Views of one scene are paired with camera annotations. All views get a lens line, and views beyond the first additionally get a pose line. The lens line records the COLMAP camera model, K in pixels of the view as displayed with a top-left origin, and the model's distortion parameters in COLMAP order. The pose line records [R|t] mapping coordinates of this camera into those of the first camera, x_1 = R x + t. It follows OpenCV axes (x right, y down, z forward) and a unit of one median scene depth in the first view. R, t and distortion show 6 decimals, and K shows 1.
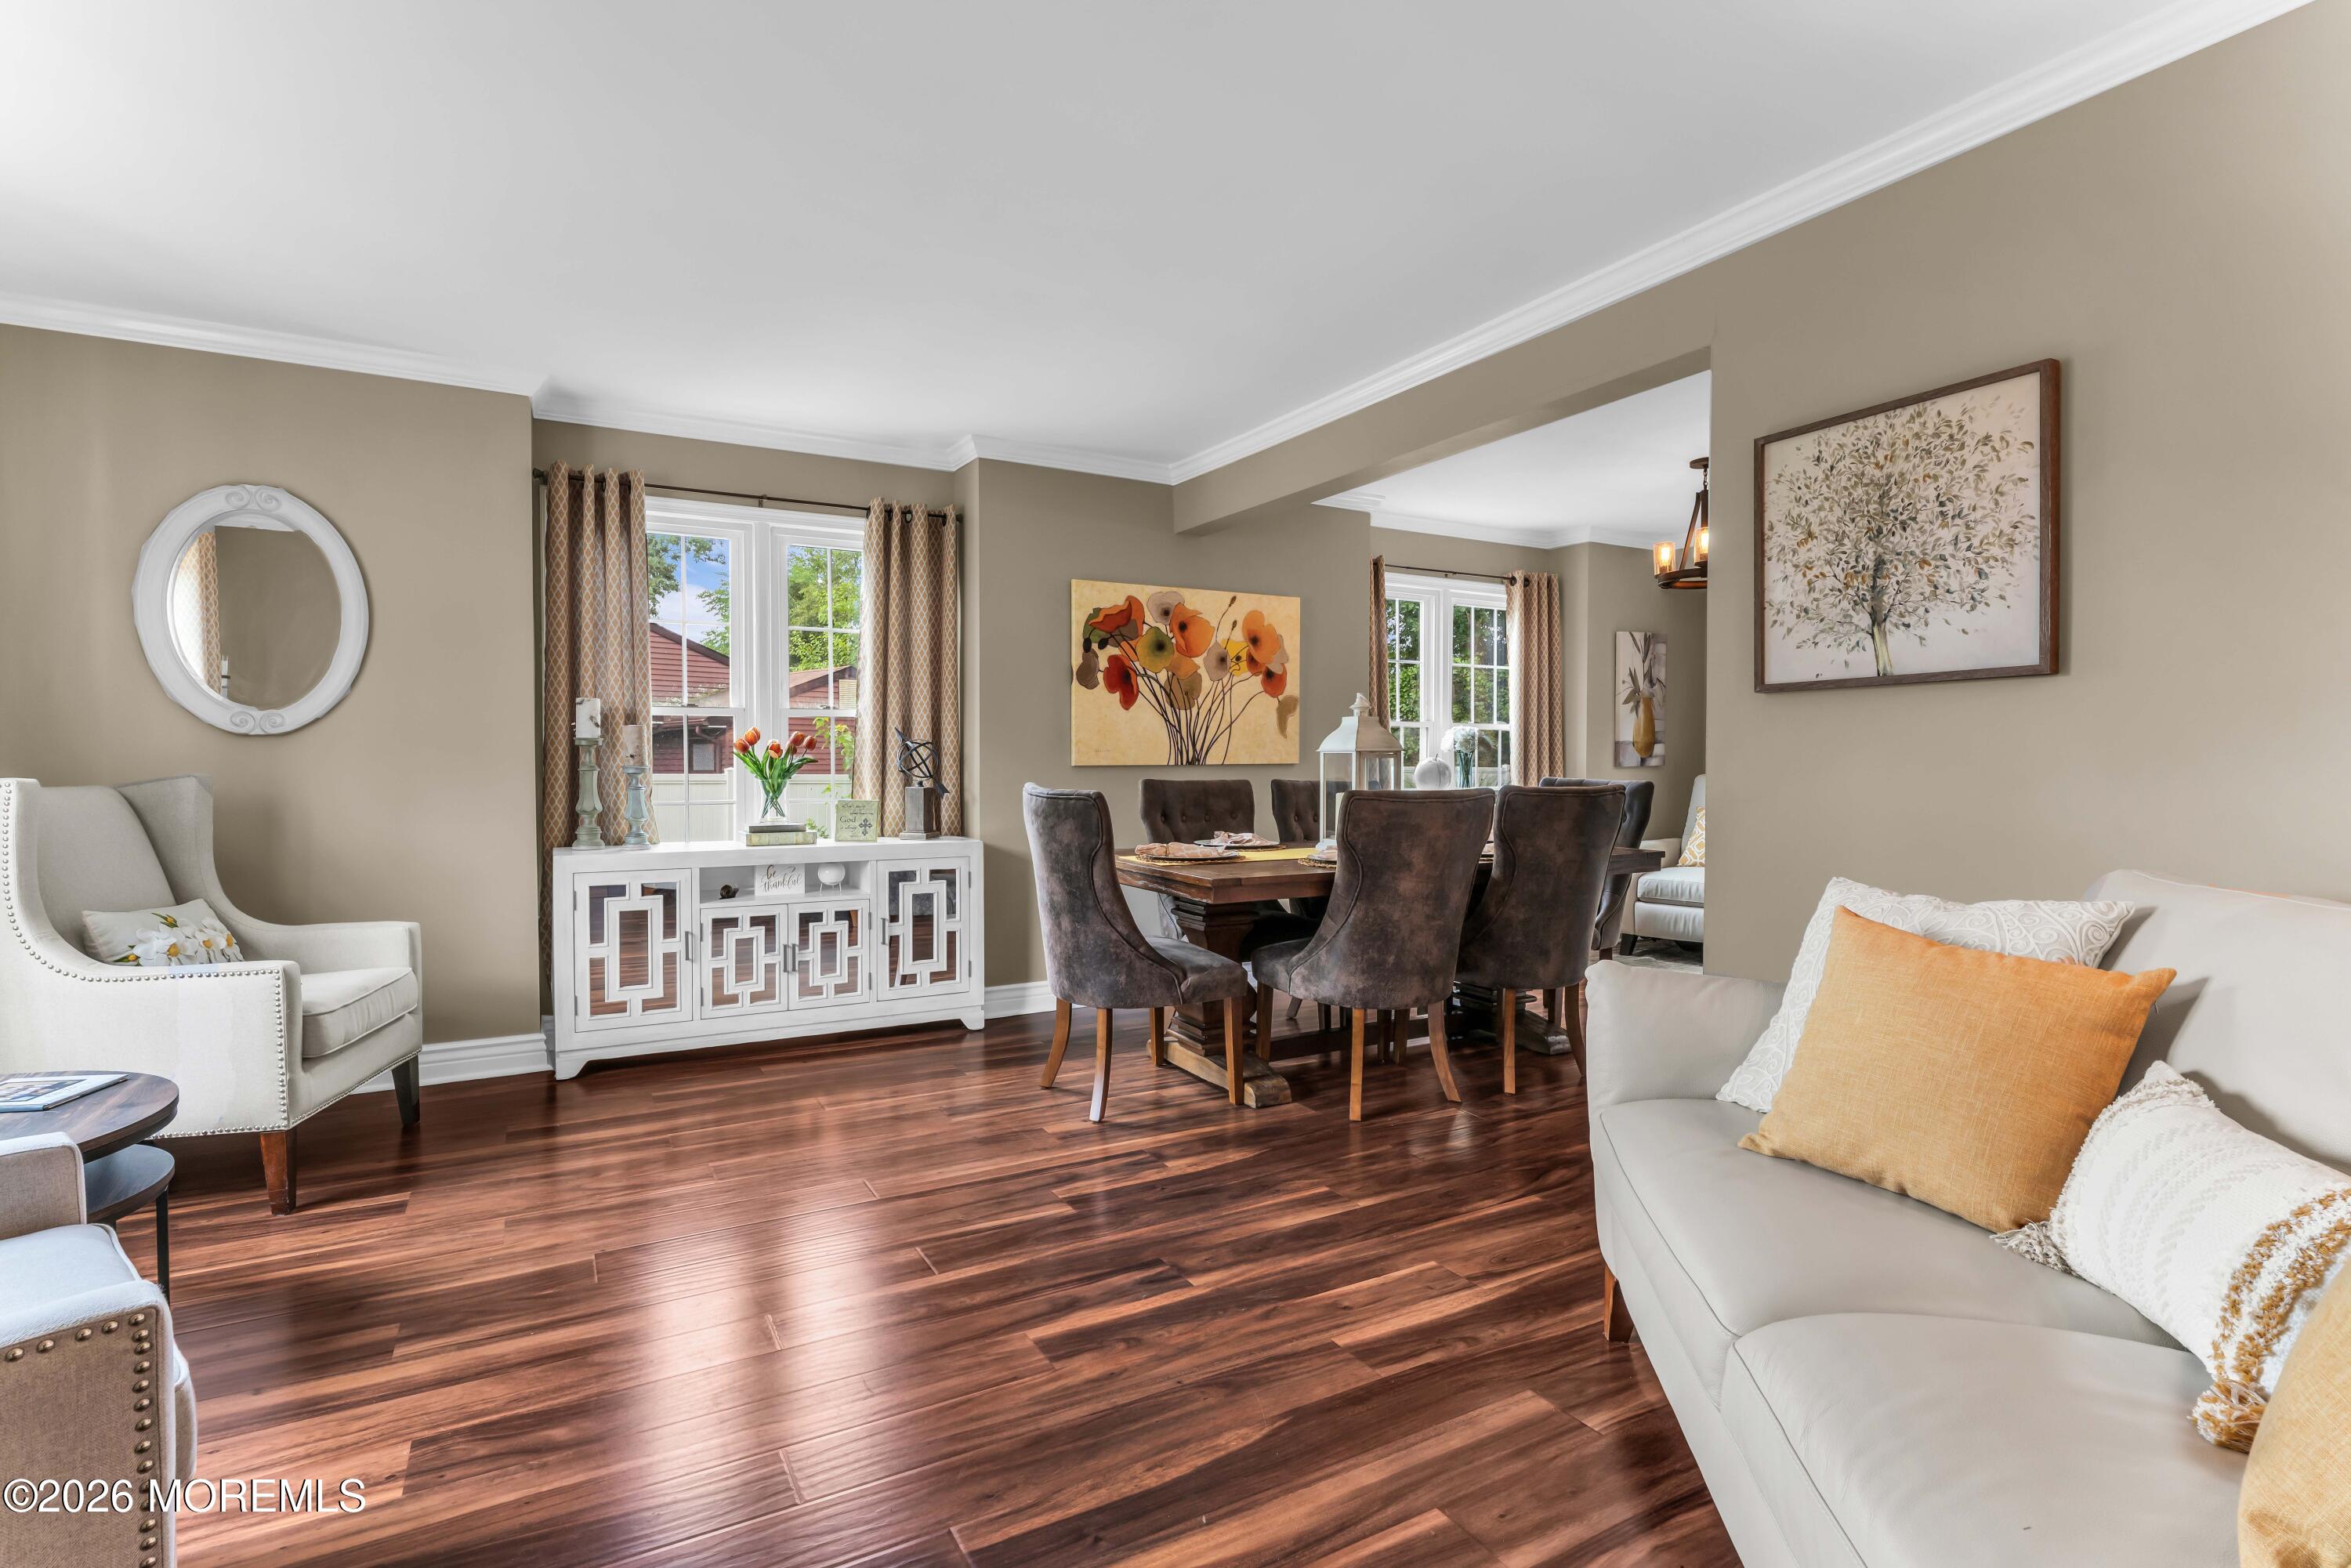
lens RADIAL K [[1112.2, 0, 1165.2], [0, 1112.2, 797.5], [0, 0, 1]] dist [-0.006150, -0.001159]
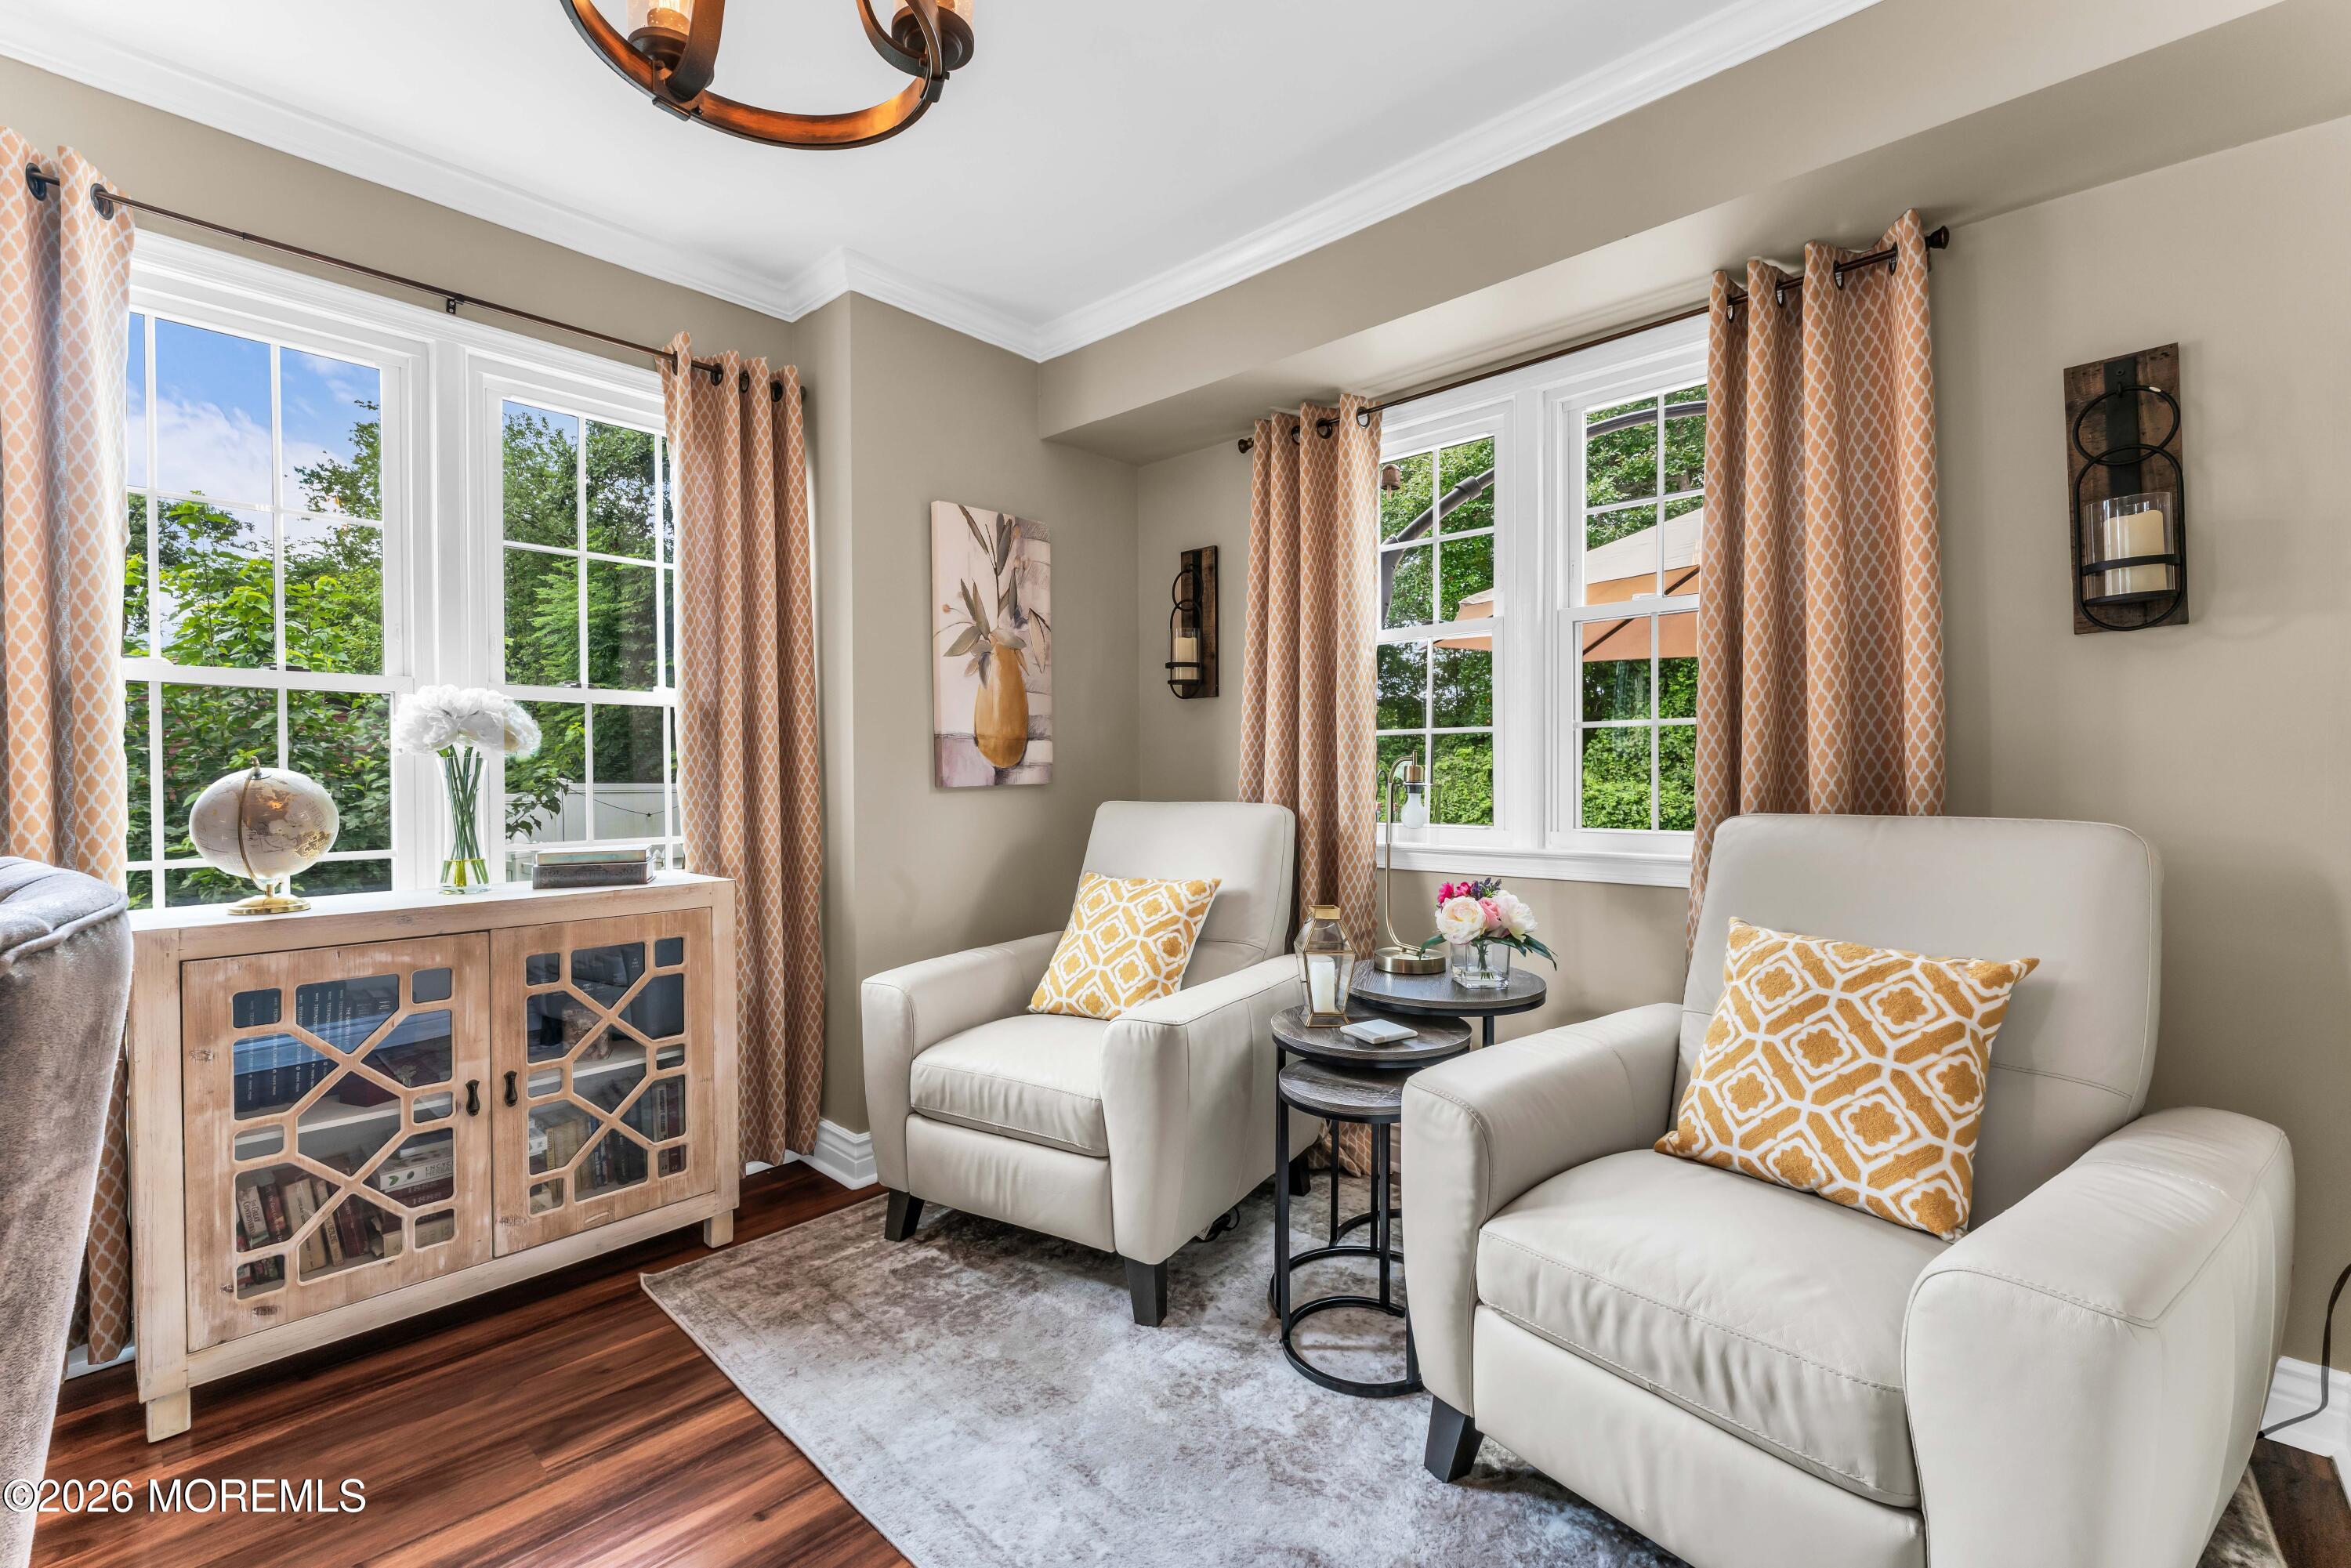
lens RADIAL K [[990.4, 0, 1166.2], [0, 990.4, 782.0], [0, 0, 1]] dist [0.001895, -0.000880]
pose [[0.950928, -0.006901, 0.309336, 0.513446], [0.014530, 0.999644, -0.022364, -0.026495], [-0.309072, 0.025761, 0.950690, 0.791418]]
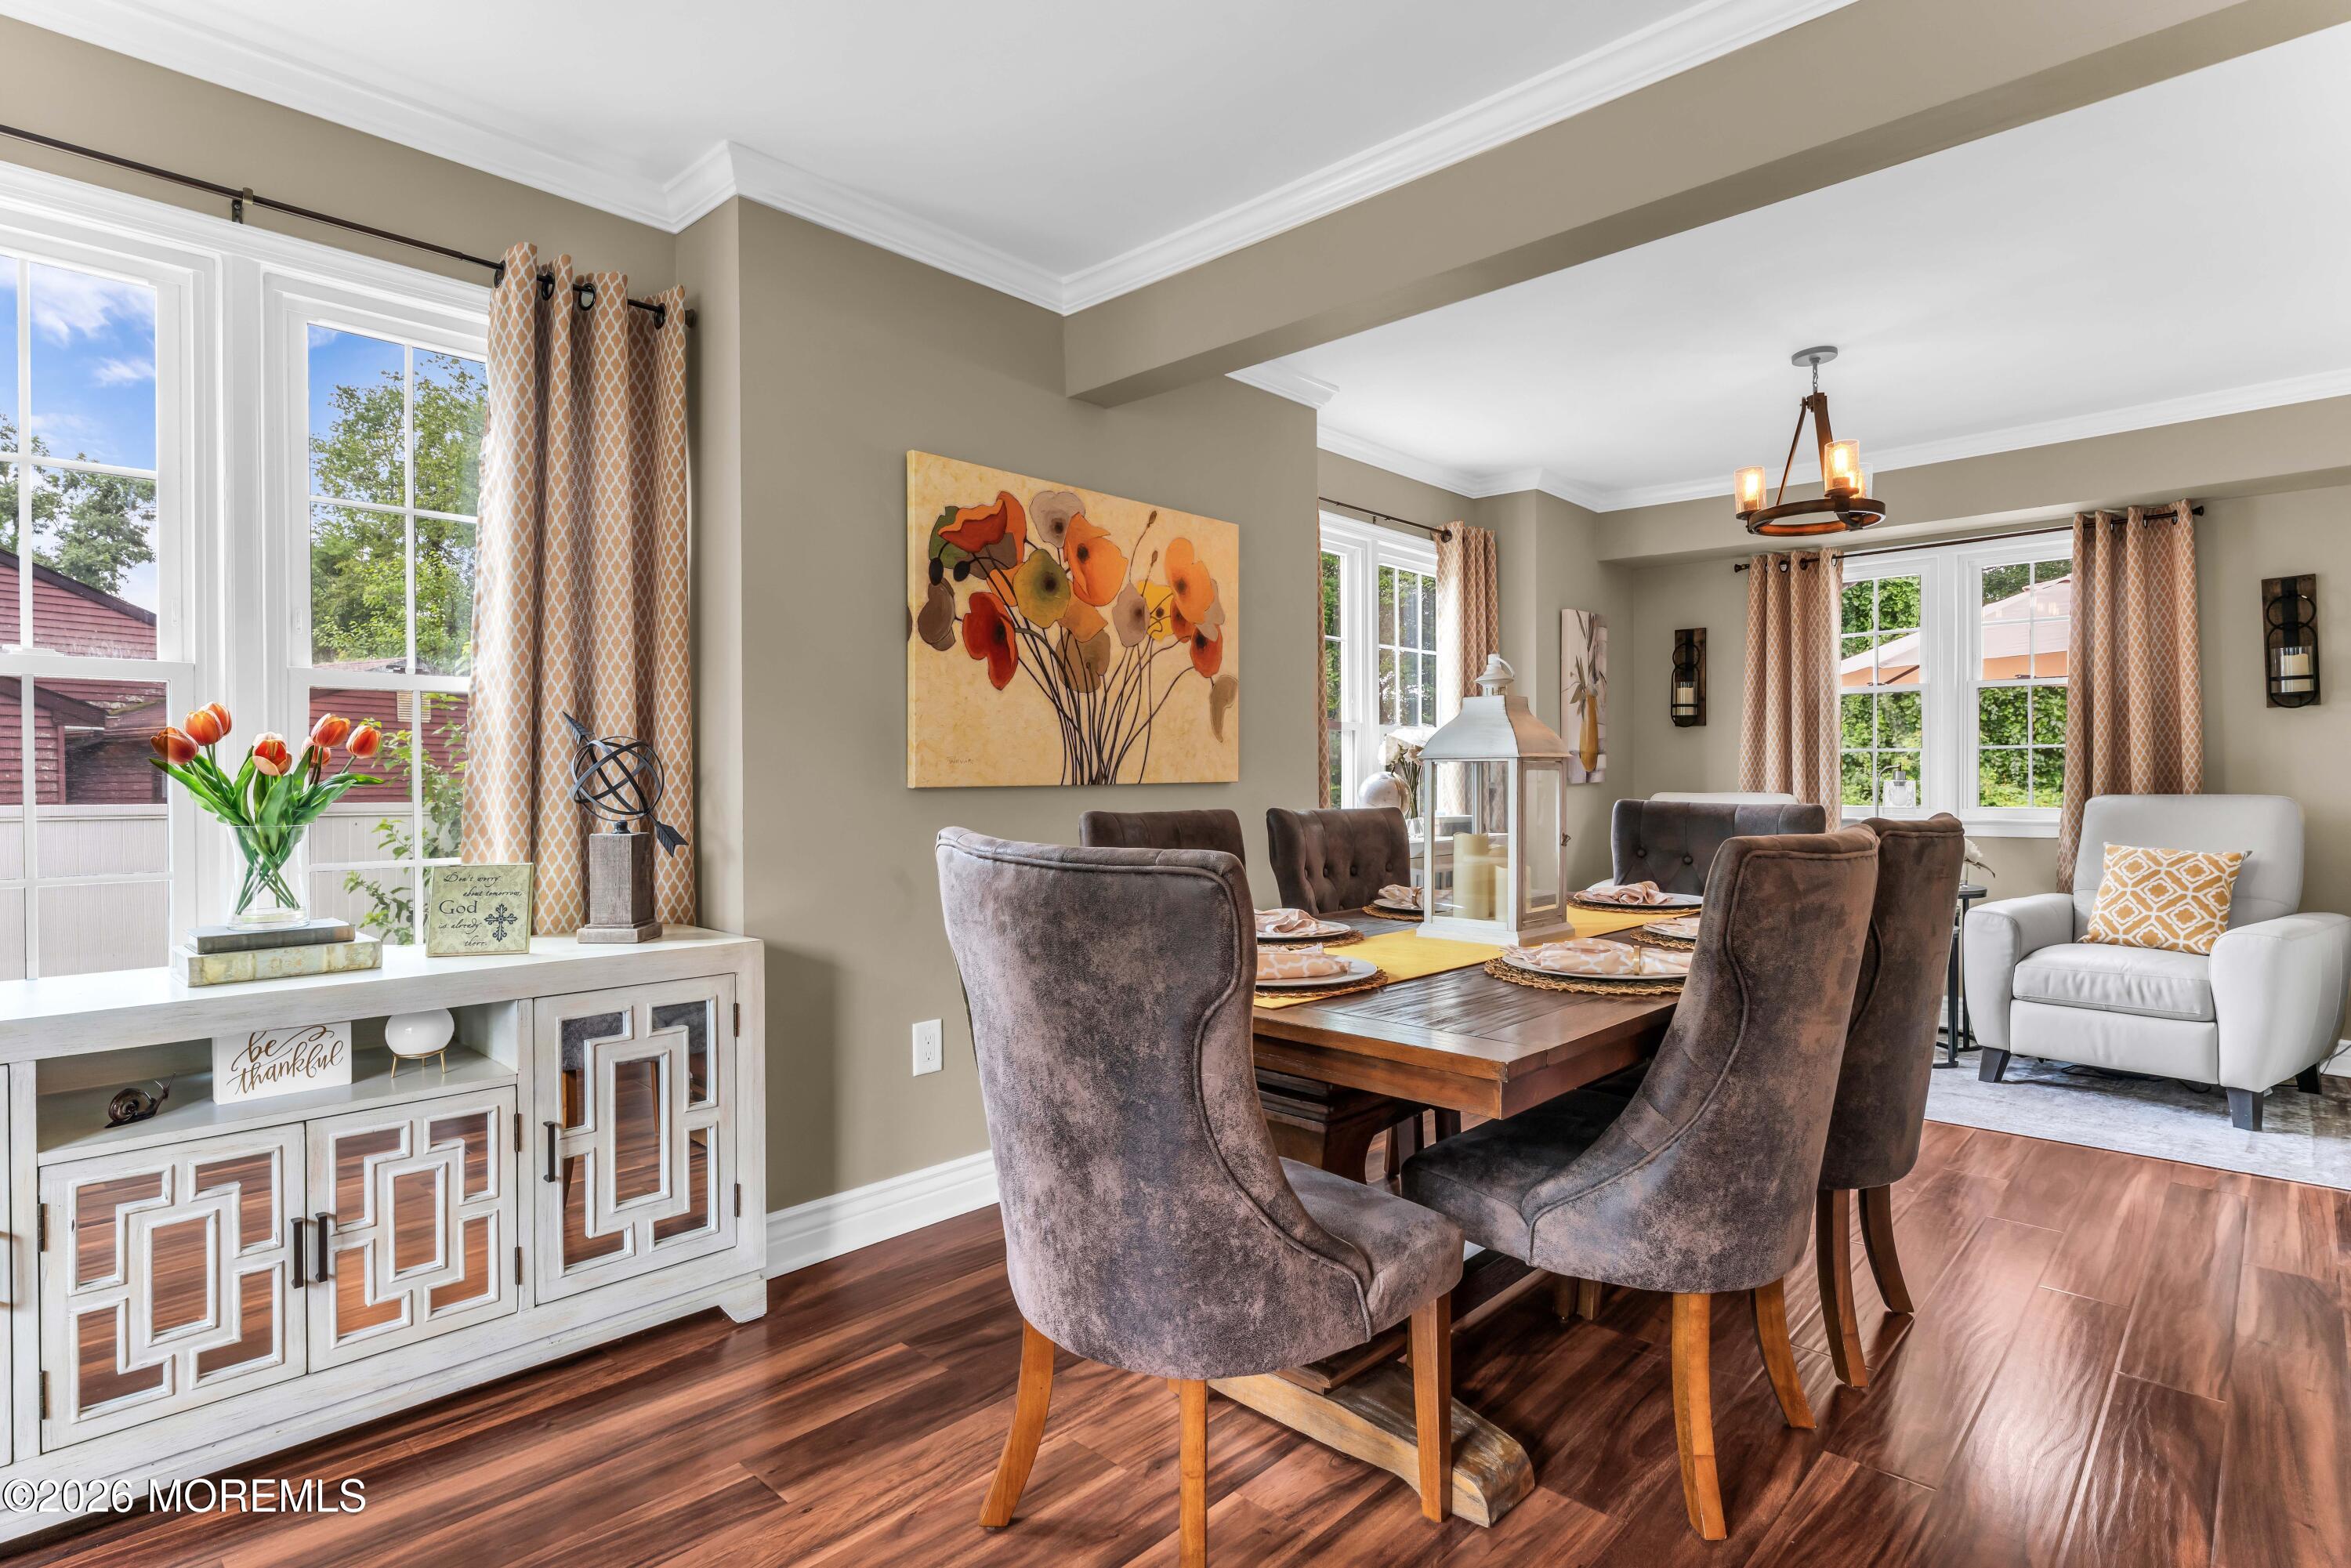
lens RADIAL K [[1169.8, 0, 1162.2], [0, 1169.8, 791.0], [0, 0, 1]] dist [-0.009382, 0.002710]
pose [[0.955562, -0.008049, 0.294682, -0.140518], [0.015006, 0.999659, -0.021353, -0.013231], [-0.294409, 0.024826, 0.955357, 0.425968]]
